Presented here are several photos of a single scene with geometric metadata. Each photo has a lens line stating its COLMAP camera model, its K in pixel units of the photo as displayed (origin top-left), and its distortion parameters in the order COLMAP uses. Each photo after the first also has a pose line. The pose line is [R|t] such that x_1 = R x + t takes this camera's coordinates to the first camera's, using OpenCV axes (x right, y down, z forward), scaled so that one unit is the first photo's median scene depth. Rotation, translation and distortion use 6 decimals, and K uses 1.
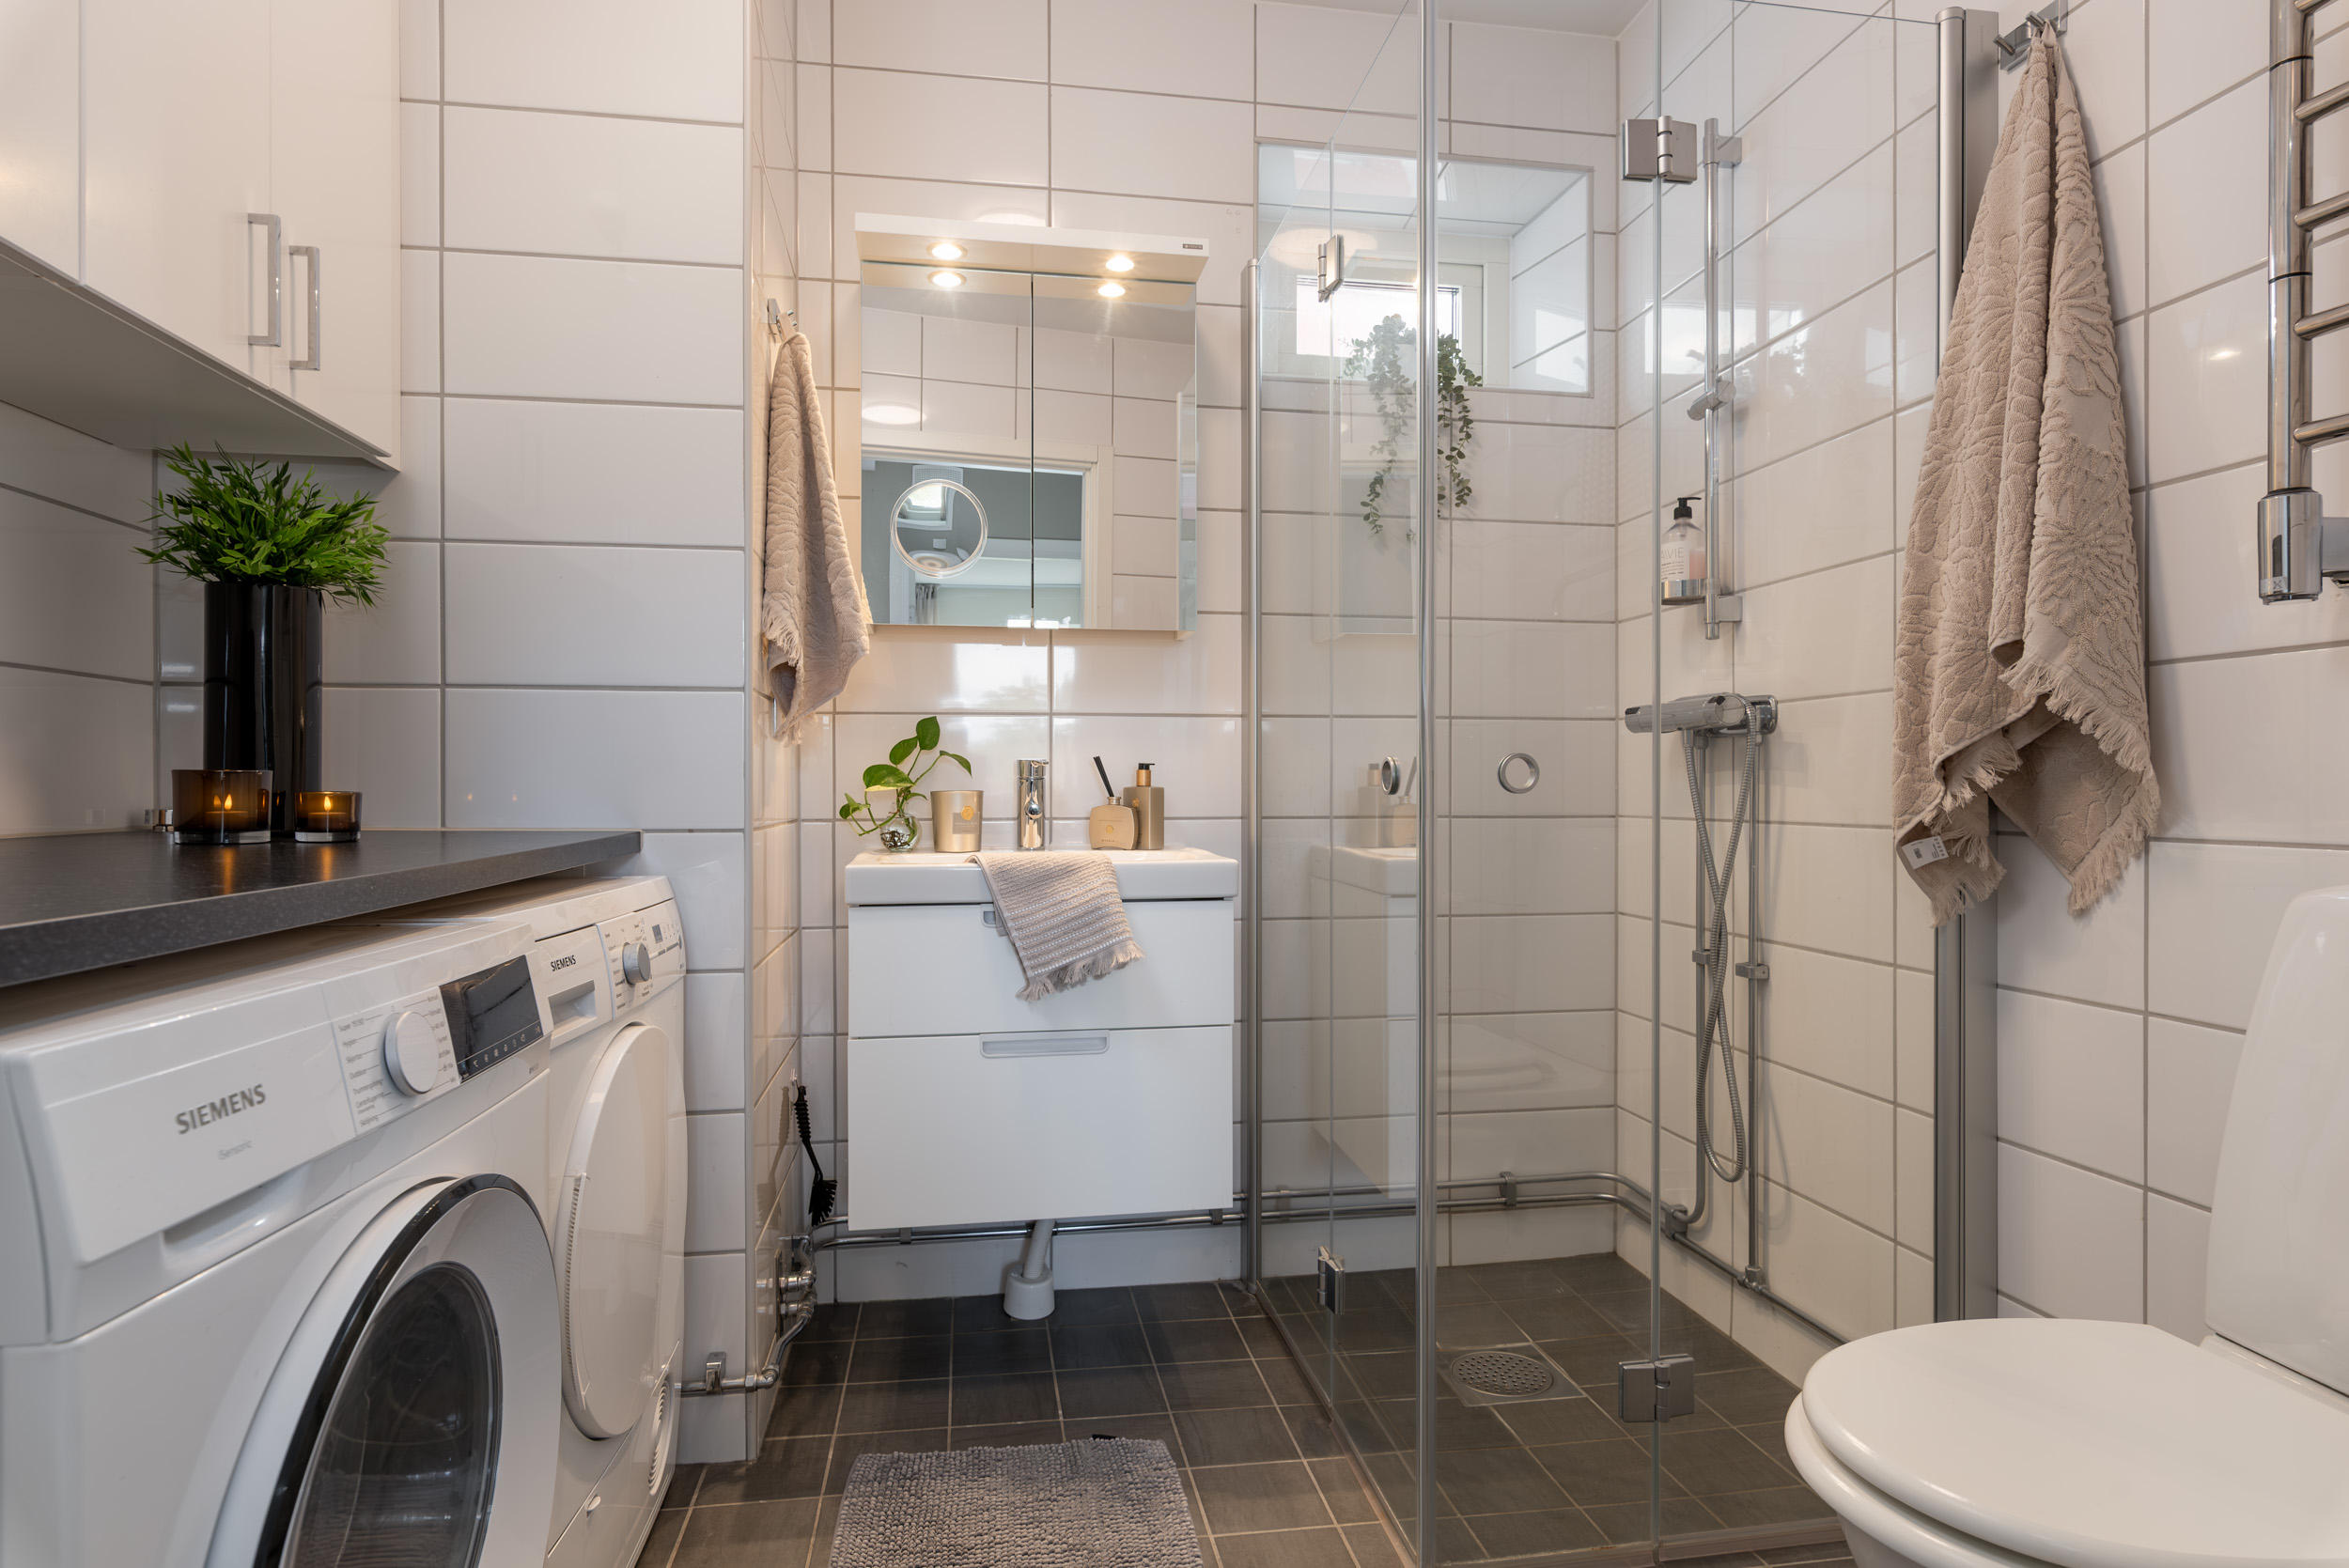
lens RADIAL K [[1282.5, 0, 1174.5], [0, 1282.5, 784.0], [0, 0, 1]] dist [-0.000805, 0.000332]
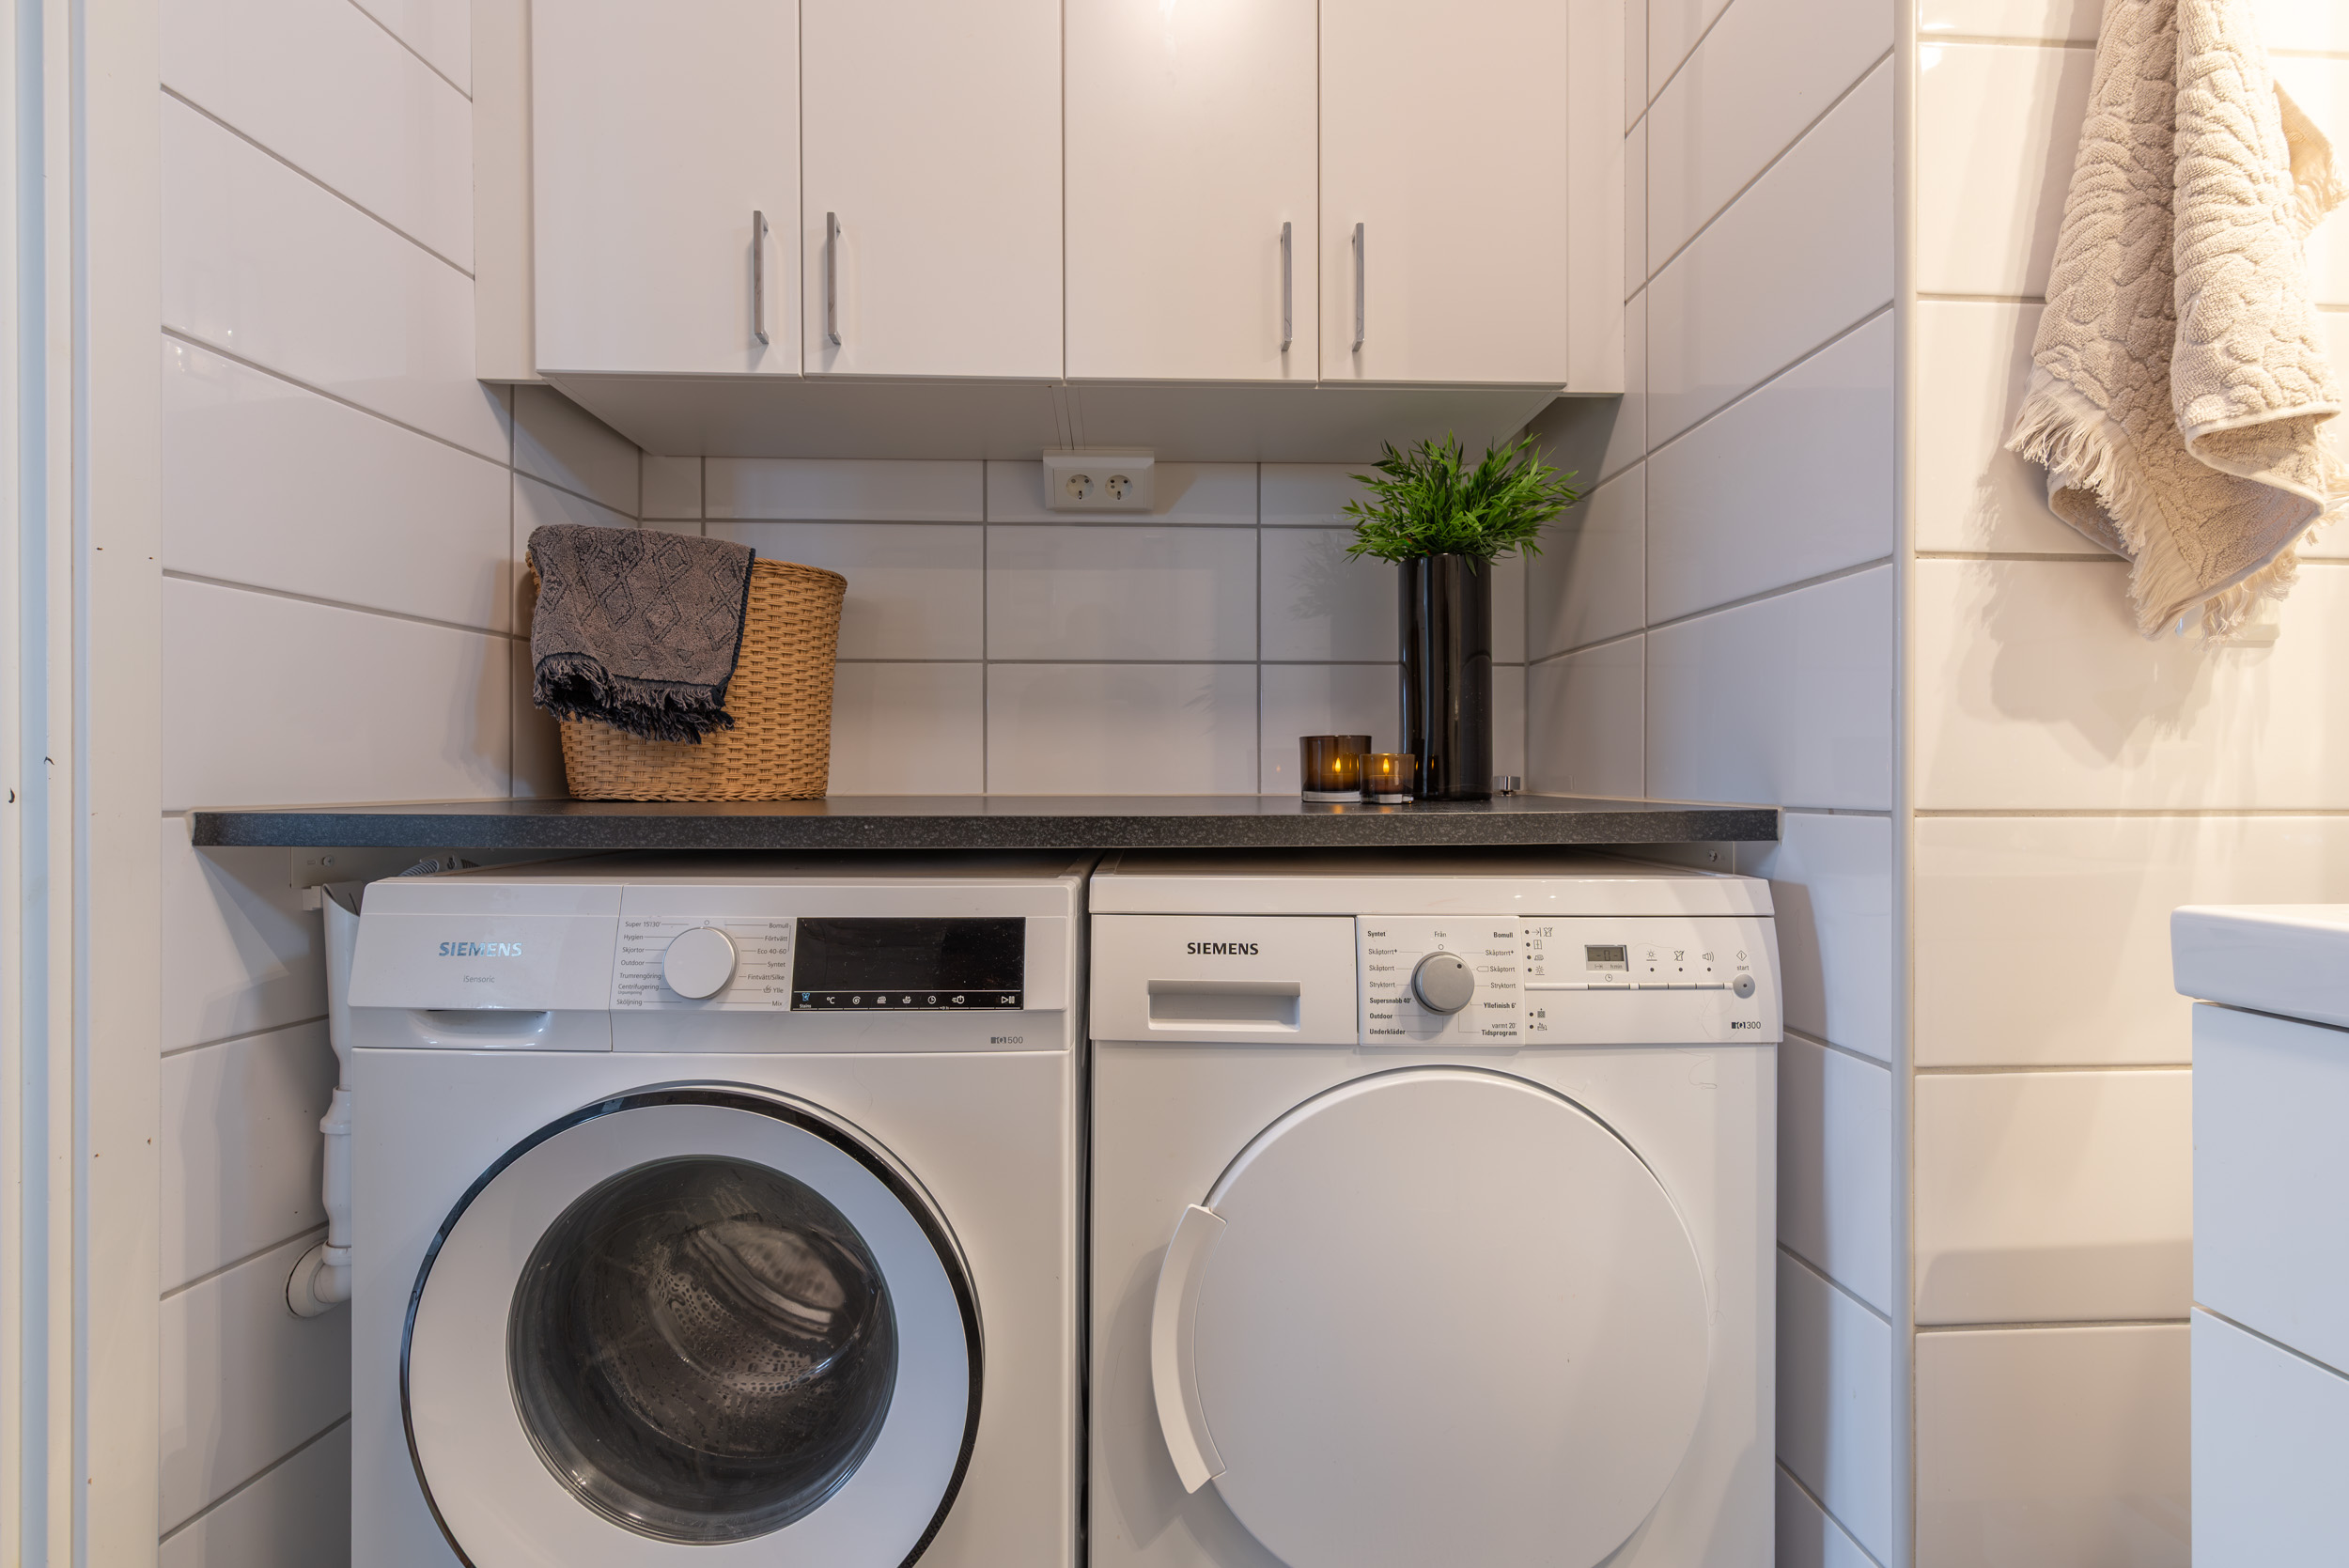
lens RADIAL K [[1282.5, 0, 1174.5], [0, 1282.5, 784.0], [0, 0, 1]] dist [-0.000805, 0.000332]
pose [[-0.126003, 0.002613, -0.992026, 0.332253], [0.007384, 0.999971, 0.001696, 0.026529], [0.992002, -0.007112, -0.126019, 0.985664]]
